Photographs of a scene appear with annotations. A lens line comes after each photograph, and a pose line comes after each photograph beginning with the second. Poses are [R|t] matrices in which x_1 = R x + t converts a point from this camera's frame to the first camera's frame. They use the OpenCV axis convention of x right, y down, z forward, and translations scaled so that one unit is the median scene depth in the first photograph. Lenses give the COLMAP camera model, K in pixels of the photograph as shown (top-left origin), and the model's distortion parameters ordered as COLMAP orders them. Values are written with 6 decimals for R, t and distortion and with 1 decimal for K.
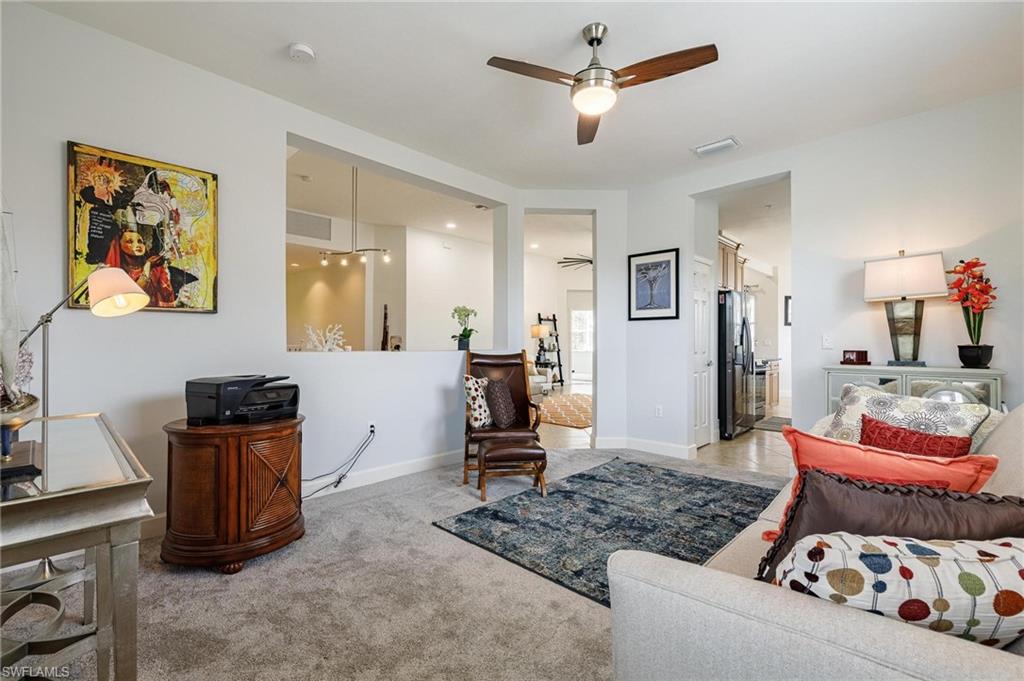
lens RADIAL K [[441.0, 0, 513.9], [0, 441.0, 338.0], [0, 0, 1]] dist [0.001278, 0.000230]
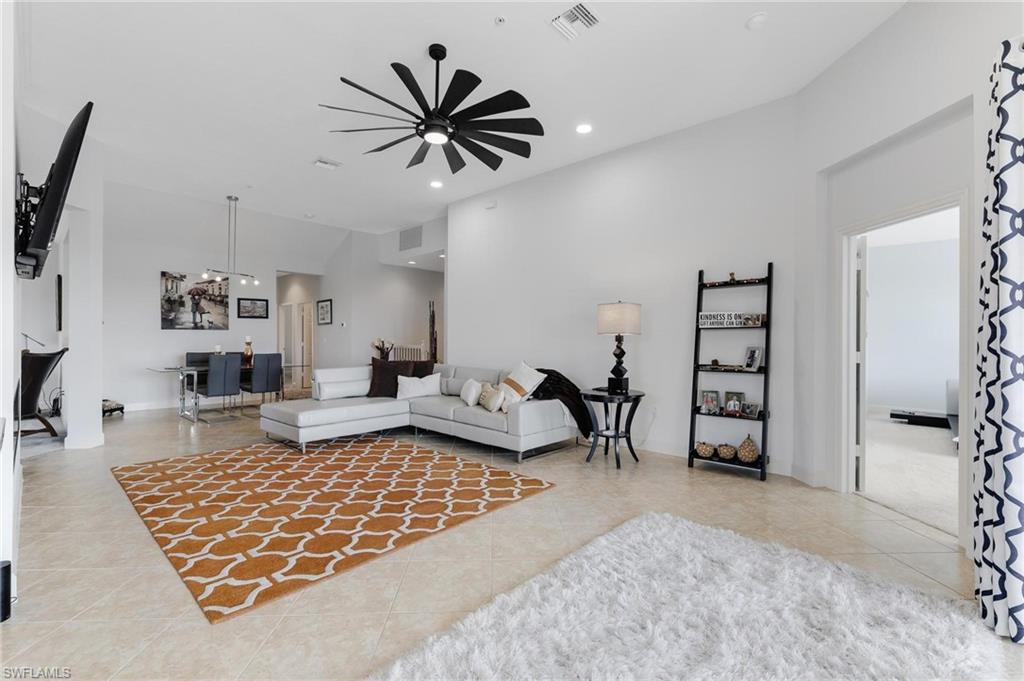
lens RADIAL K [[441.0, 0, 513.9], [0, 441.0, 338.0], [0, 0, 1]] dist [0.001278, 0.000230]
pose [[0.023894, -0.004500, -0.999704, 0.458906], [0.008928, 0.999951, -0.004288, 0.003380], [0.999675, -0.008822, 0.023933, 0.860255]]
